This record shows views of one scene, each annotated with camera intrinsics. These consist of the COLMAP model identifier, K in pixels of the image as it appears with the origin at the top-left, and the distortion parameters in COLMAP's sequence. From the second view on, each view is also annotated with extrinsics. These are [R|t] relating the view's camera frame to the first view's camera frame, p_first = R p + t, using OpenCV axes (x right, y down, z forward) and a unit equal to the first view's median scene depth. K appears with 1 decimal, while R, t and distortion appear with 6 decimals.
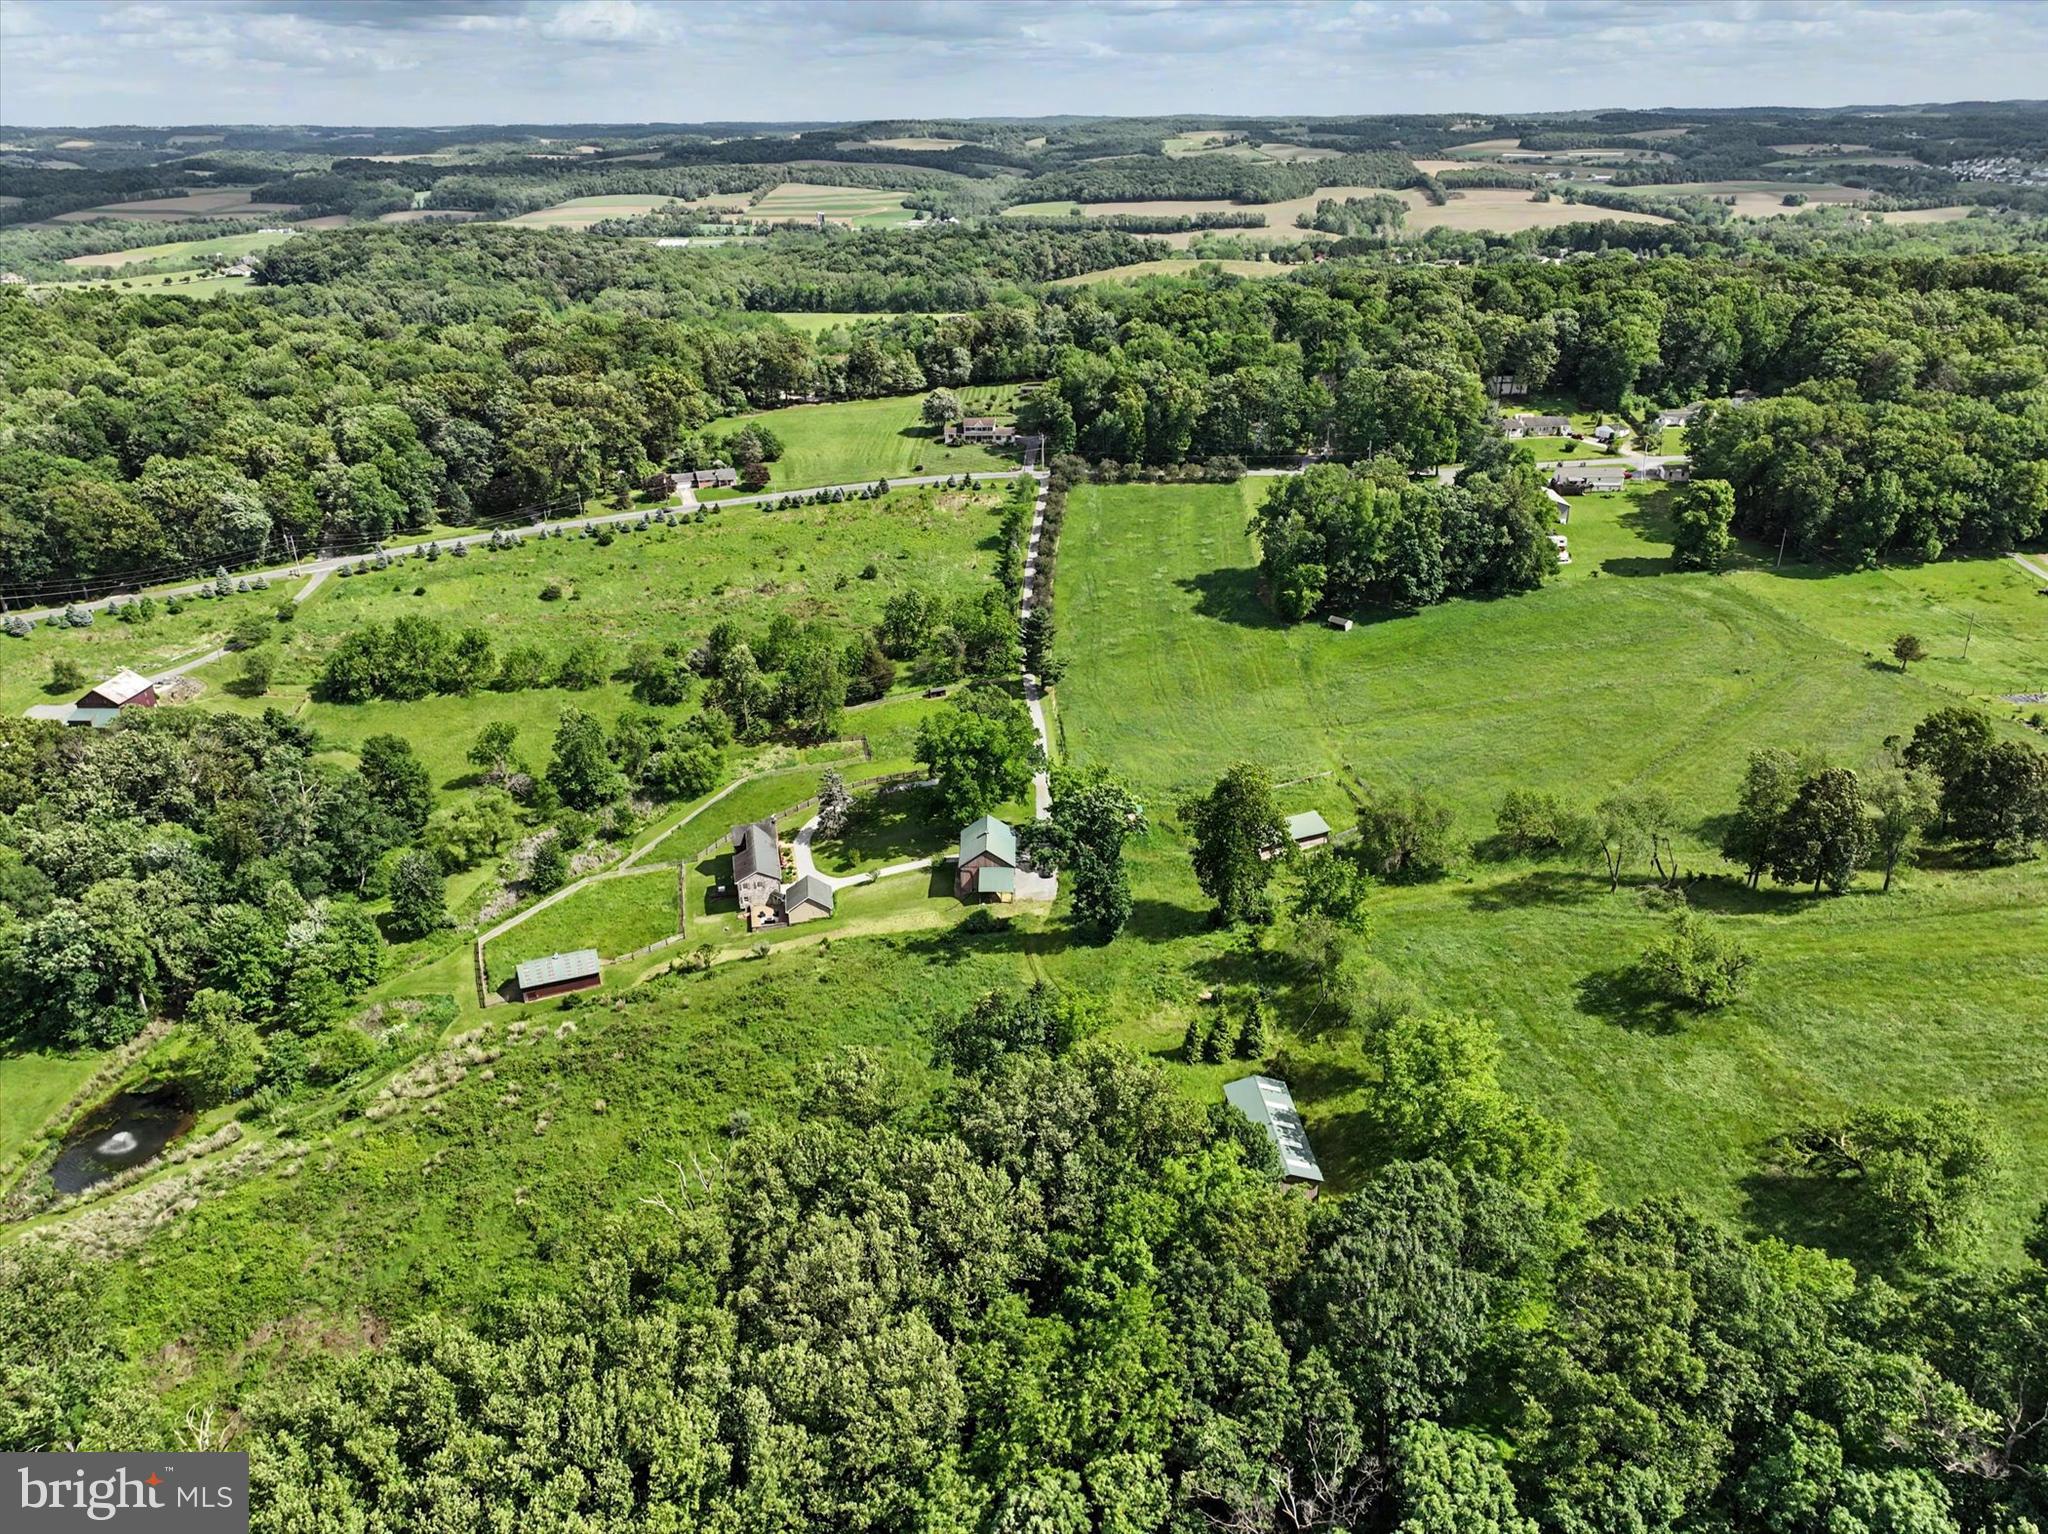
lens RADIAL K [[1444.3, 0, 1022.9], [0, 1444.3, 769.1], [0, 0, 1]] dist [0.016046, -0.002809]
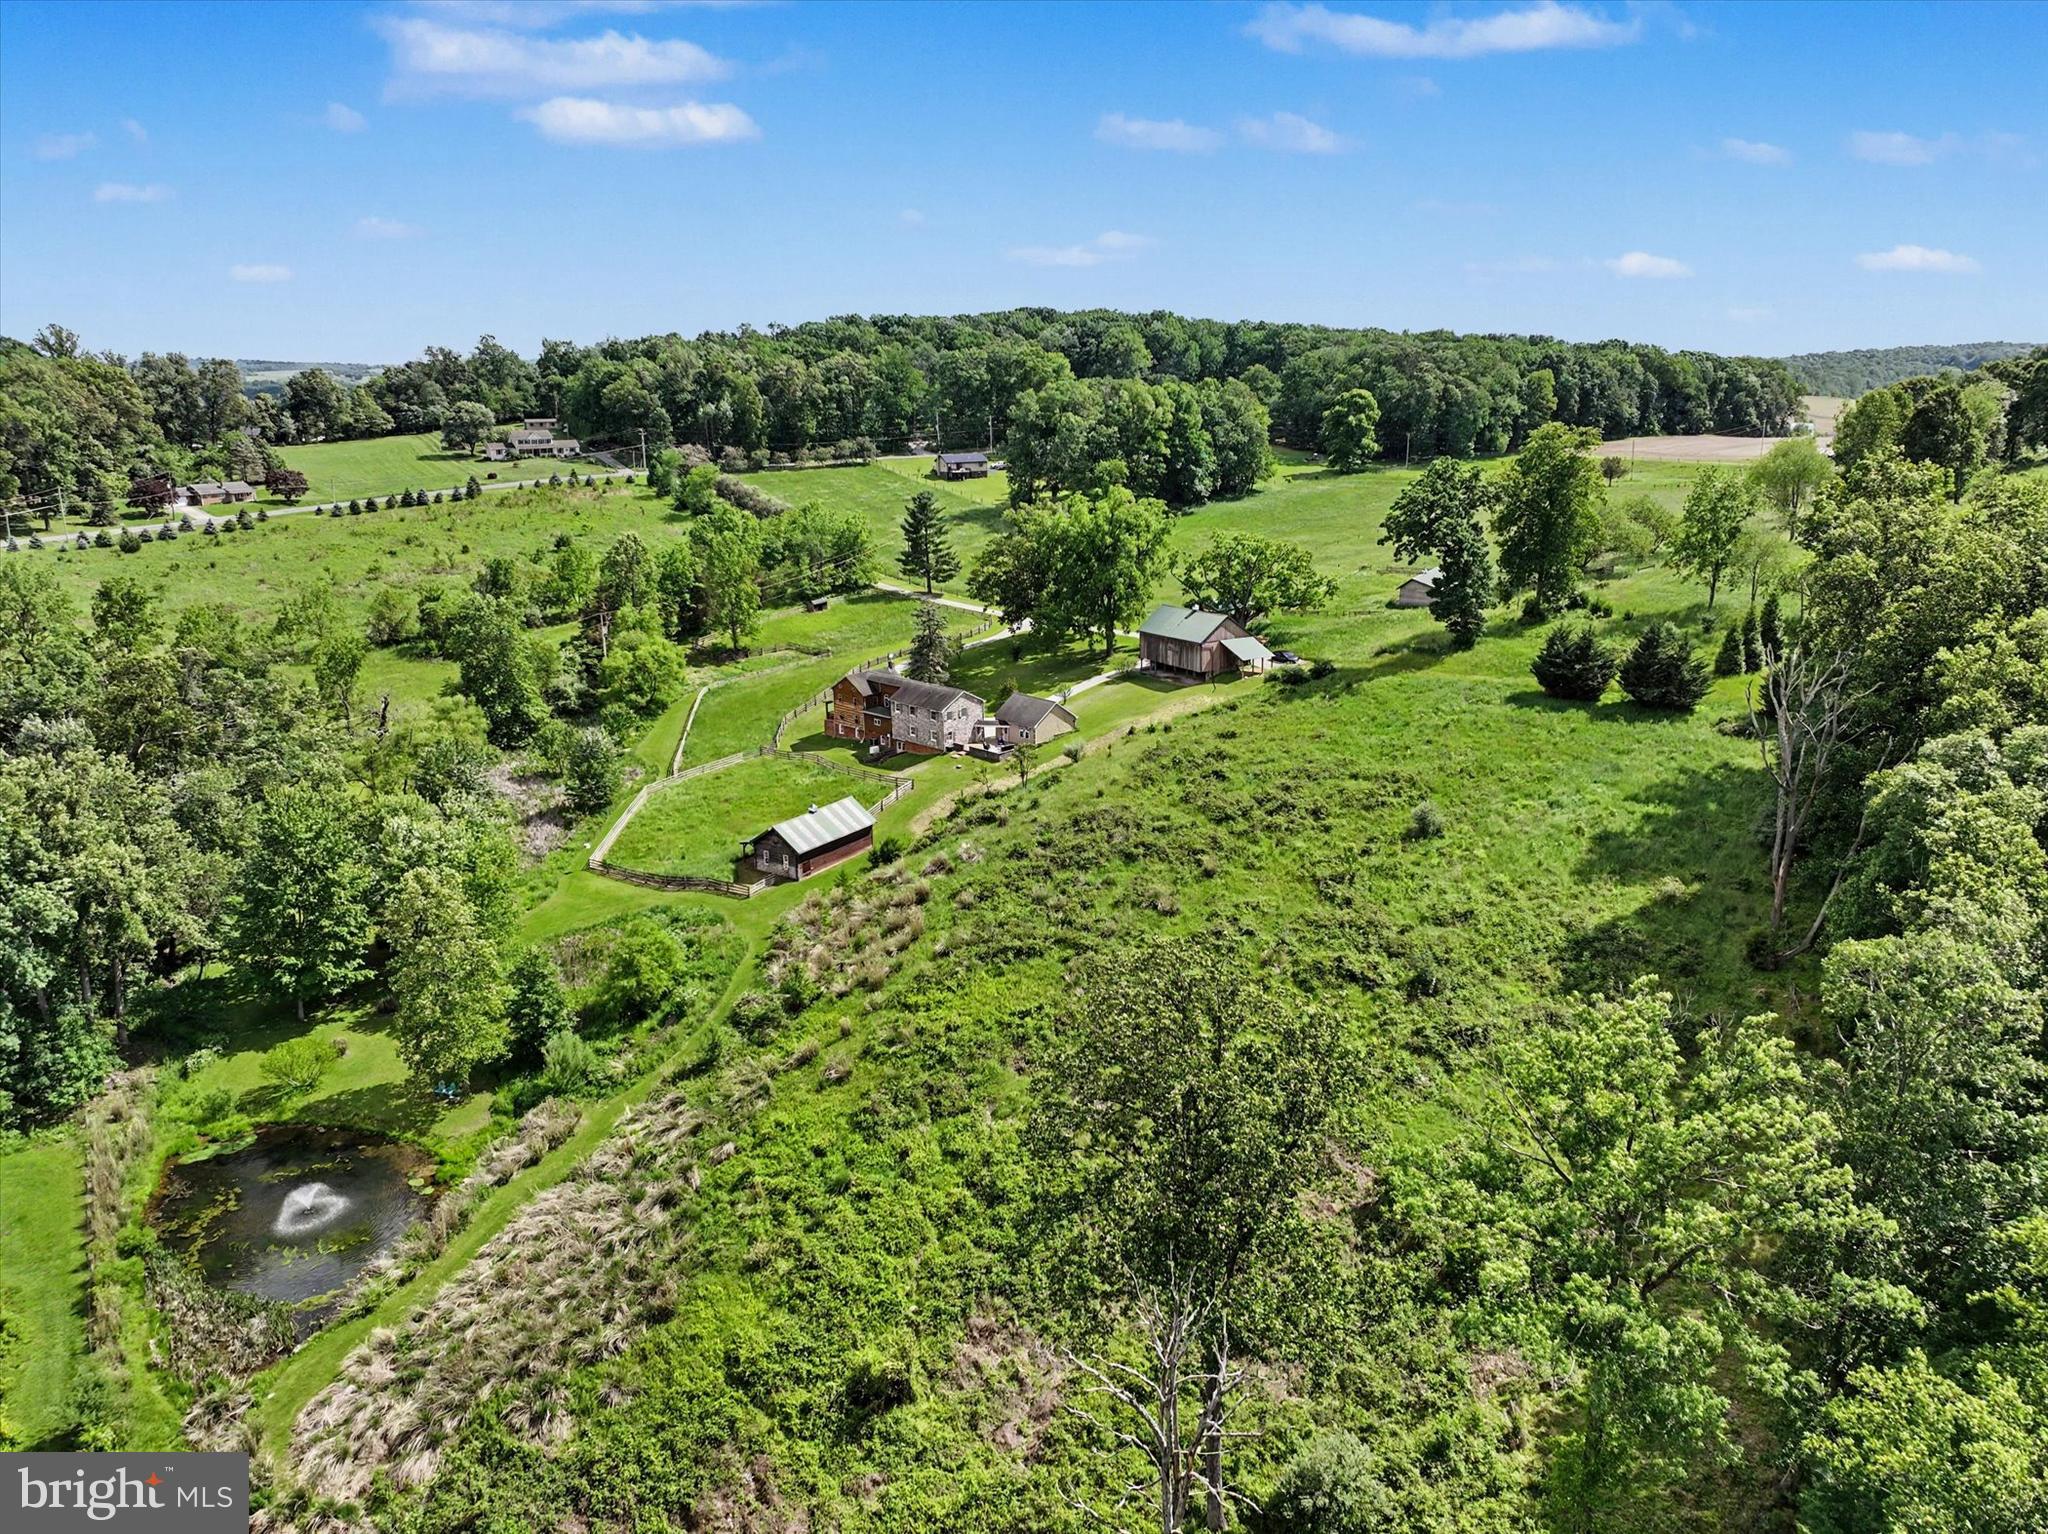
lens RADIAL K [[1444.3, 0, 1023.5], [0, 1444.3, 763.3], [0, 0, 1]] dist [0.016046, -0.002809]
pose [[0.812960, -0.143637, 0.564327, -0.303492], [0.236900, 0.966860, -0.095181, 0.095656], [-0.531954, 0.211067, 0.820046, 0.190695]]
